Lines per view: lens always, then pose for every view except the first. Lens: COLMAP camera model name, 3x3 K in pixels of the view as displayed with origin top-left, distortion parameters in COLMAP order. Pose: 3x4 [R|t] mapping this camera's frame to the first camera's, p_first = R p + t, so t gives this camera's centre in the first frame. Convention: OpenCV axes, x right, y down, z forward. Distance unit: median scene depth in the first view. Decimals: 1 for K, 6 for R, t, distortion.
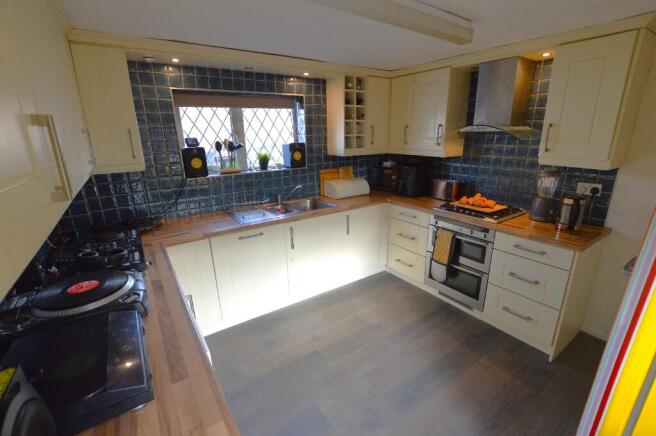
lens RADIAL K [[294.0, 0, 326.6], [0, 294.0, 220.2], [0, 0, 1]] dist [-0.026899, 0.002212]
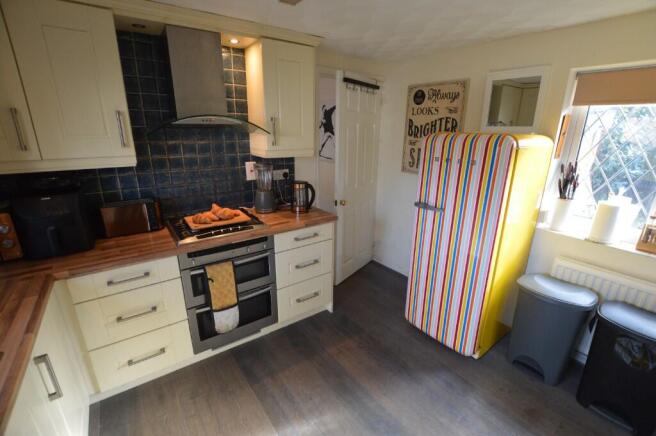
lens RADIAL K [[294.0, 0, 344.1], [0, 294.0, 218.1], [0, 0, 1]] dist [-0.026899, 0.002212]
pose [[-0.059866, -0.289643, 0.955261, -0.243894], [0.267375, 0.917355, 0.294906, -0.184690], [-0.961731, 0.273067, 0.022525, 0.623441]]
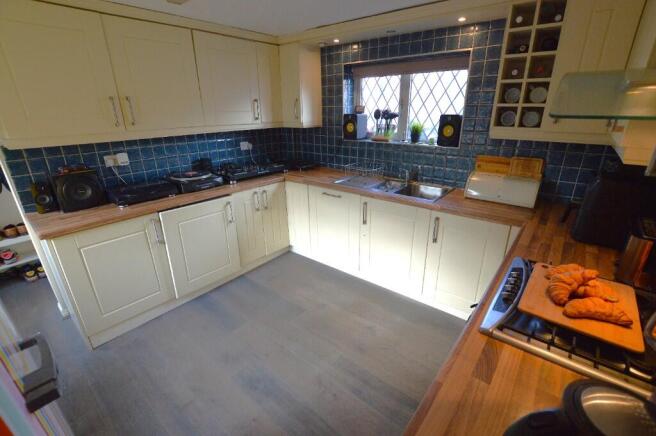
lens RADIAL K [[294.0, 0, 328.5], [0, 294.0, 220.3], [0, 0, 1]] dist [-0.026899, 0.002212]
pose [[0.269315, 0.355991, -0.894841, 0.686887], [-0.272316, 0.919401, 0.283804, -0.151998], [0.923749, 0.167247, 0.344551, 0.535035]]
